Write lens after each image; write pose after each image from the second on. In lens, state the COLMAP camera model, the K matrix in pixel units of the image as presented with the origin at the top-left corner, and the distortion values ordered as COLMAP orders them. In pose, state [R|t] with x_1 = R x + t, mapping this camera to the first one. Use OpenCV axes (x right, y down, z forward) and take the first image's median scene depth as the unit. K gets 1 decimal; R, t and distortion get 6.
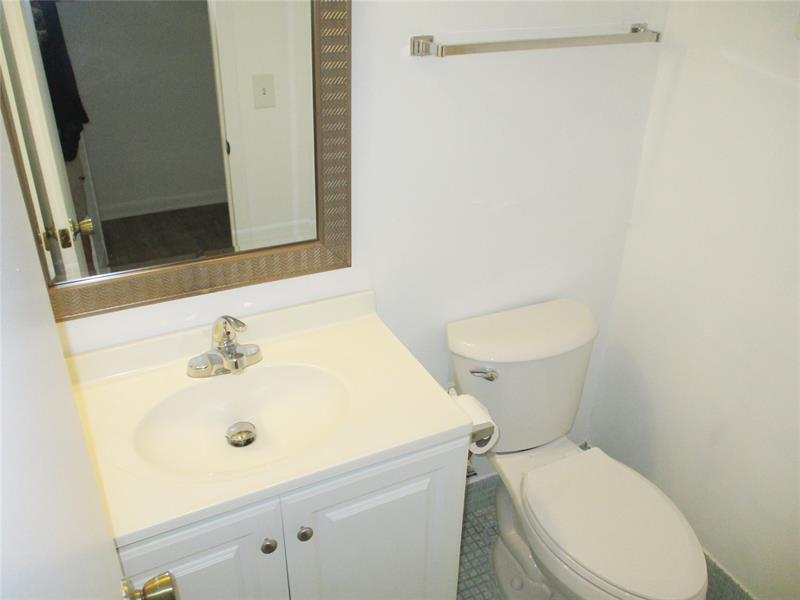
lens RADIAL K [[675.5, 0, 395.6], [0, 675.5, 286.6], [0, 0, 1]] dist [-0.009994, 0.010296]
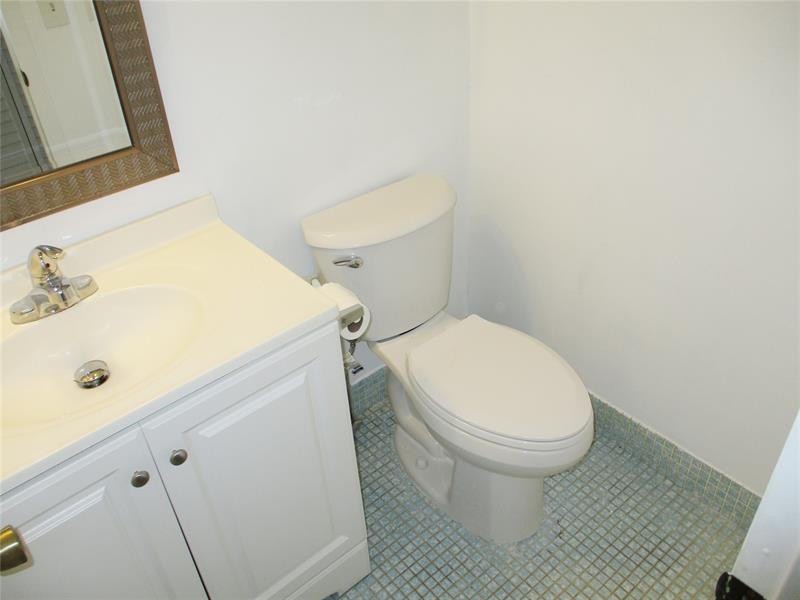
lens RADIAL K [[675.5, 0, 395.6], [0, 675.5, 286.6], [0, 0, 1]] dist [-0.009994, 0.010296]
pose [[0.966723, -0.197478, 0.162629, 0.036621], [0.178559, 0.976103, 0.123851, 0.061115], [-0.183200, -0.090691, 0.978883, 0.053320]]
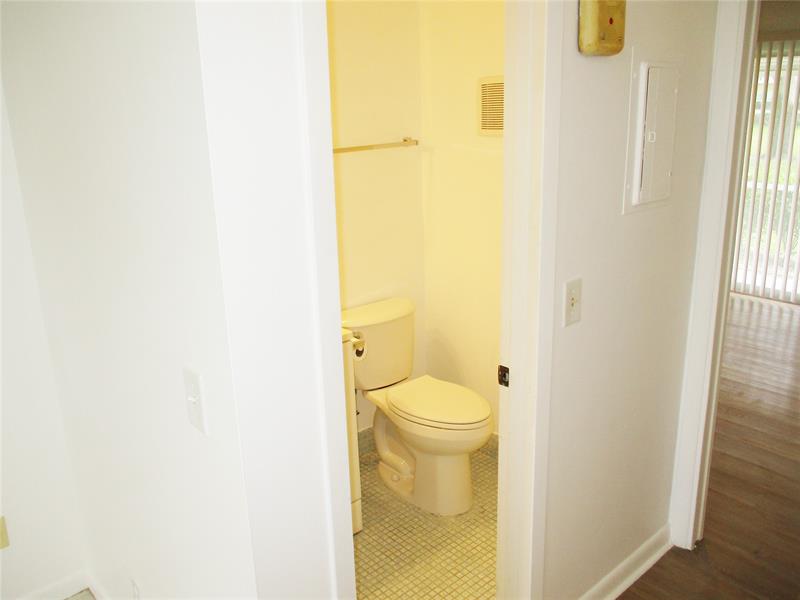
lens RADIAL K [[675.5, 0, 395.6], [0, 675.5, 286.6], [0, 0, 1]] dist [-0.009994, 0.010296]
pose [[0.962900, -0.117113, 0.243123, -0.175420], [0.167657, 0.965574, -0.198893, 0.390099], [-0.211460, 0.232275, 0.949385, -0.693831]]
